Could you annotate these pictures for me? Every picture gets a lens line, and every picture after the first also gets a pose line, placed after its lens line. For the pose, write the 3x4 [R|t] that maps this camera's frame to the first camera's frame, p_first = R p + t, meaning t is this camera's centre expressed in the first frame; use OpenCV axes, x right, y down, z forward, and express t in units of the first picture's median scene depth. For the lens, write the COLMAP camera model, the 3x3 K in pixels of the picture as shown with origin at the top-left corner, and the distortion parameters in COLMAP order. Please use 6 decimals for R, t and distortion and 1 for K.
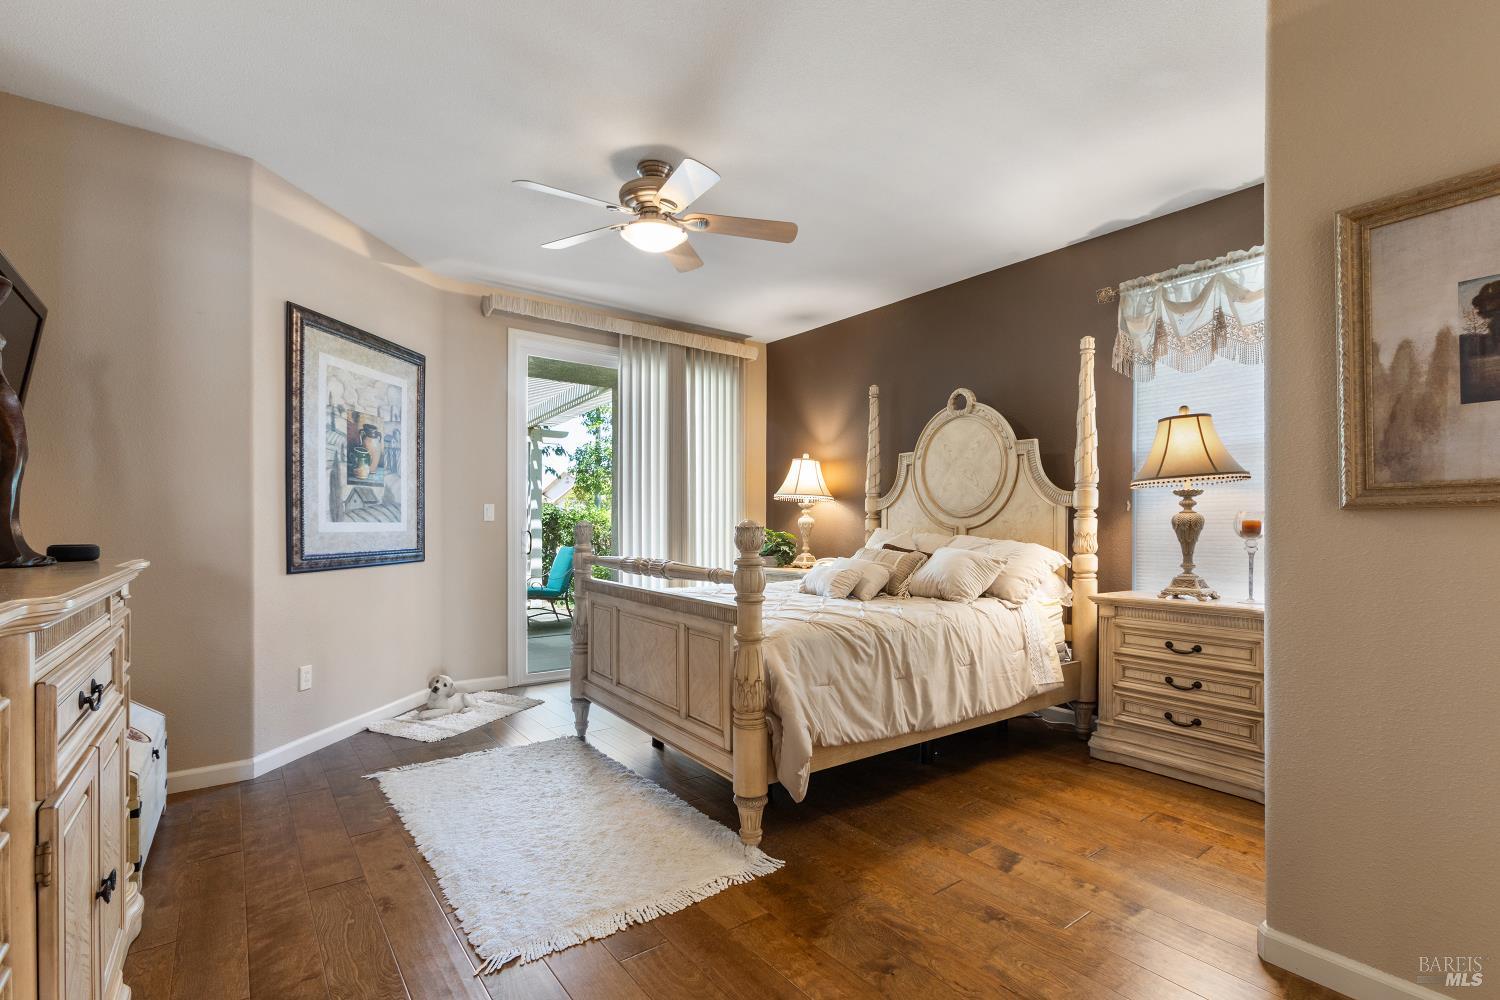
lens RADIAL K [[682.3, 0, 731.3], [0, 682.3, 531.0], [0, 0, 1]] dist [0.000027, 0.000146]
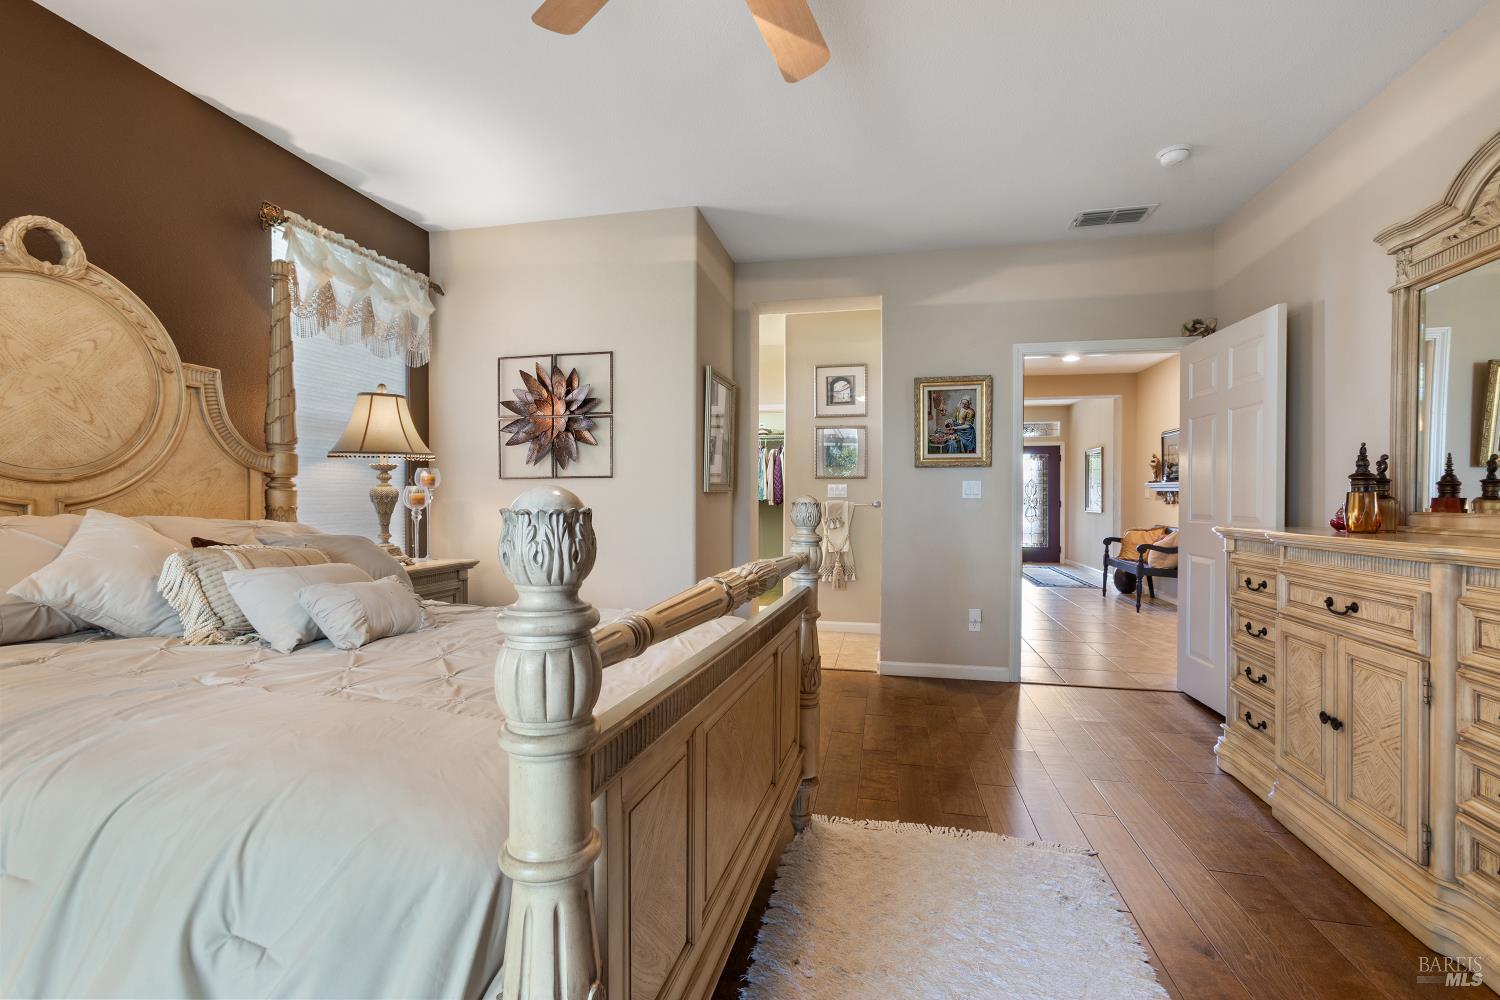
lens RADIAL K [[669.2, 0, 743.2], [0, 669.2, 499.5], [0, 0, 1]] dist [-0.006011, 0.000101]
pose [[-0.662521, -0.004485, 0.749030, -0.680753], [0.003730, 0.999950, 0.009287, -0.019196], [-0.749034, 0.008947, -0.662471, 1.816559]]
